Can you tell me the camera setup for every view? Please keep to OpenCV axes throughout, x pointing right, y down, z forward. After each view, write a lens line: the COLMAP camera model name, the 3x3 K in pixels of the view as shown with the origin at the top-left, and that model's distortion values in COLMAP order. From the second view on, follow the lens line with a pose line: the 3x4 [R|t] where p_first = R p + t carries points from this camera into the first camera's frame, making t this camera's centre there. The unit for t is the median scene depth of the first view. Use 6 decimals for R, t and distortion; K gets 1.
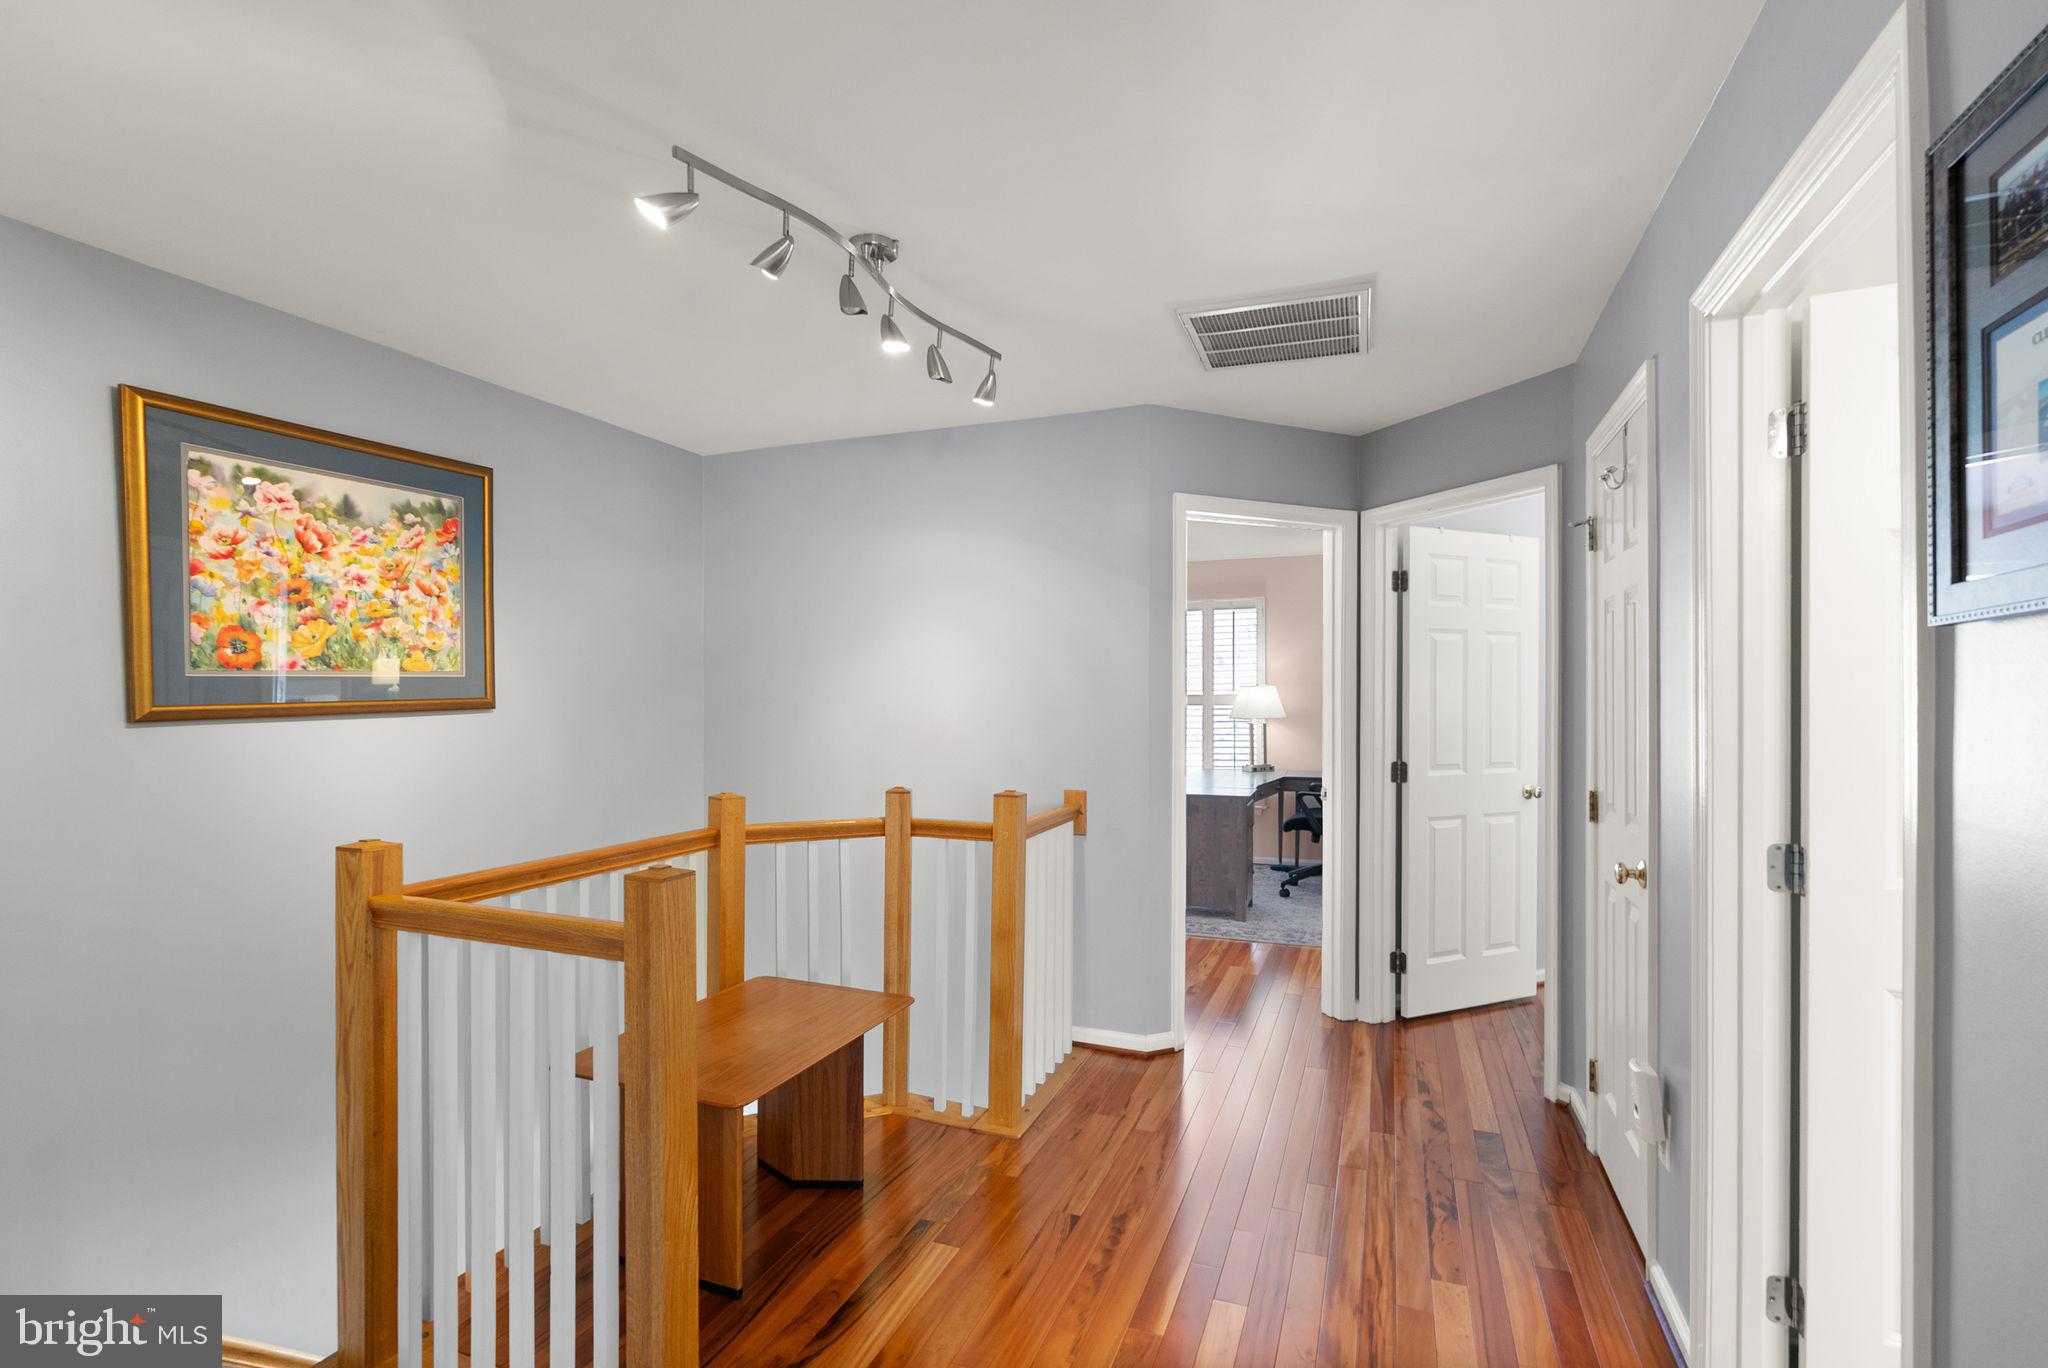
lens RADIAL K [[964.4, 0, 1016.2], [0, 964.4, 693.1], [0, 0, 1]] dist [0.001852, 0.000114]
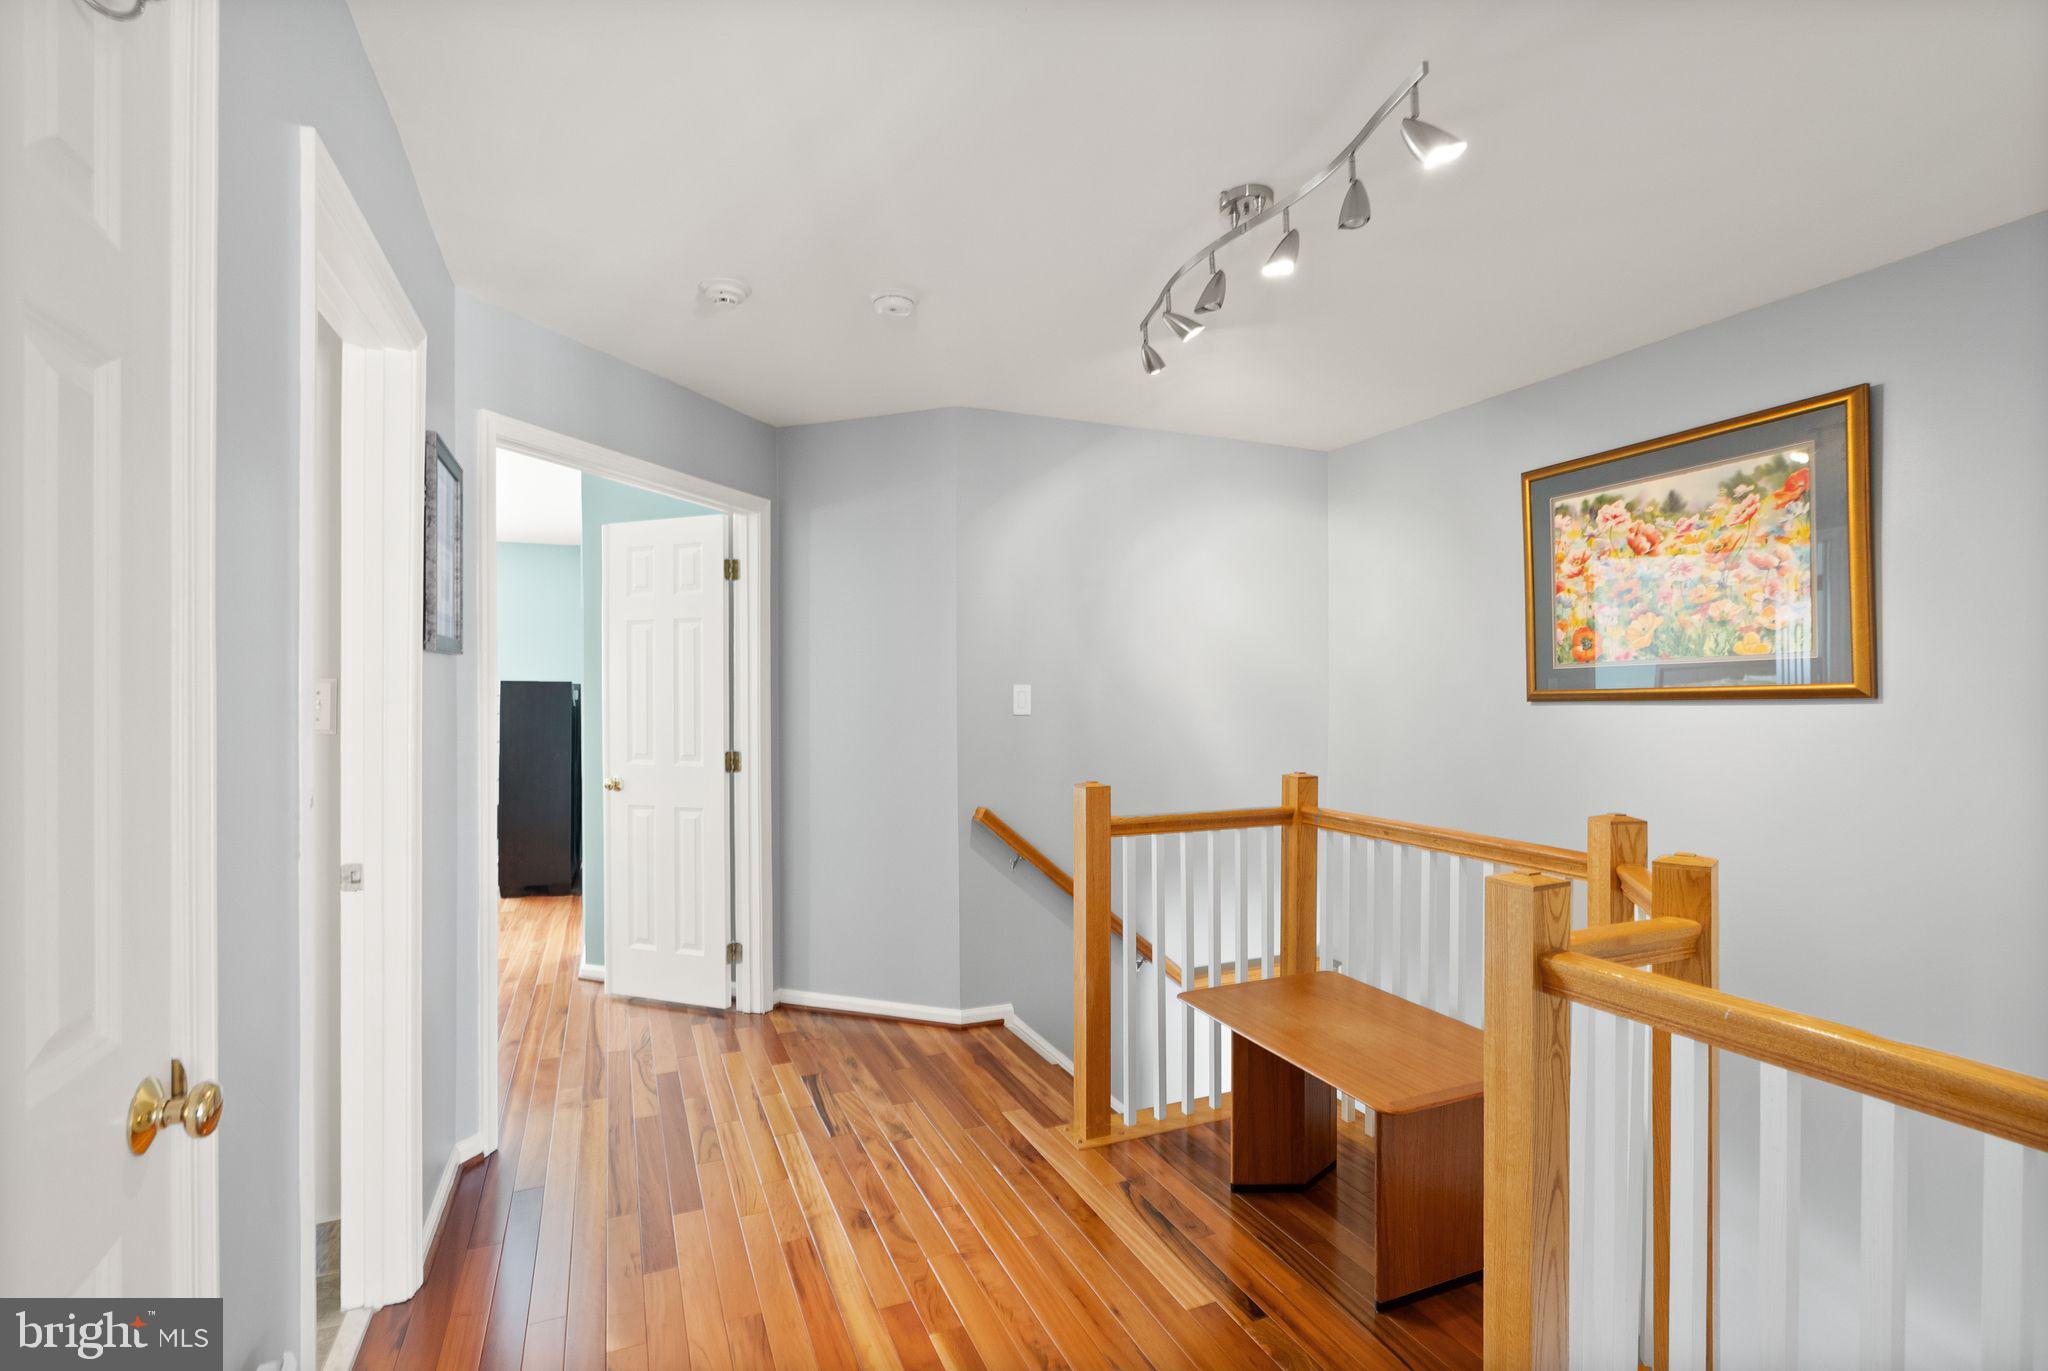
lens RADIAL K [[964.4, 0, 1016.0], [0, 964.4, 690.5], [0, 0, 1]] dist [0.001852, 0.000114]
pose [[-0.710862, -0.012430, -0.703222, 0.558506], [-0.010239, 0.999921, -0.007324, 0.027190], [0.703257, 0.001994, -0.710933, 1.269639]]
